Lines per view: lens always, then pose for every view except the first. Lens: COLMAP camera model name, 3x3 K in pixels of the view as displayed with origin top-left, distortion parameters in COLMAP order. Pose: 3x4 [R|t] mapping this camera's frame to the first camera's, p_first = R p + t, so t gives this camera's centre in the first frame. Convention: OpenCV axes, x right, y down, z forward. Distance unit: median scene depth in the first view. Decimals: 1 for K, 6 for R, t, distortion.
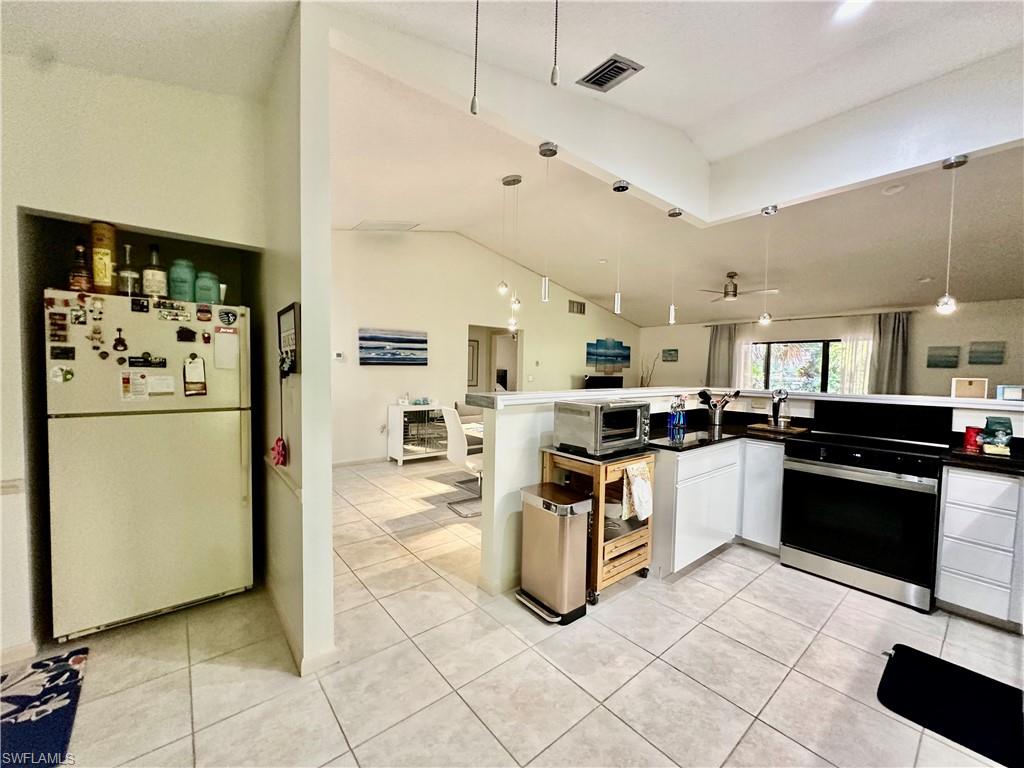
lens RADIAL K [[408.6, 0, 512.0], [0, 408.6, 384.0], [0, 0, 1]] dist [-0.001737, 0.000388]
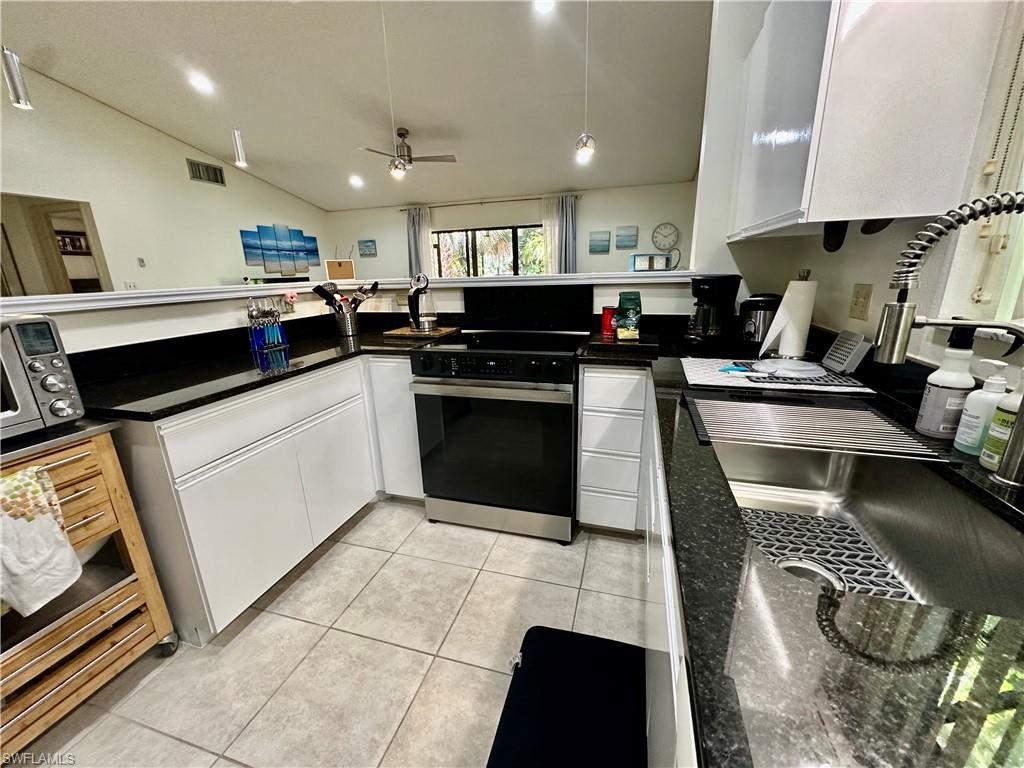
lens RADIAL K [[408.6, 0, 512.0], [0, 408.6, 384.0], [0, 0, 1]] dist [-0.001737, 0.000388]
pose [[0.829056, -0.189526, 0.526067, 0.461020], [0.064533, 0.966951, 0.246661, 0.036634], [-0.555429, -0.170547, 0.813887, 0.377262]]
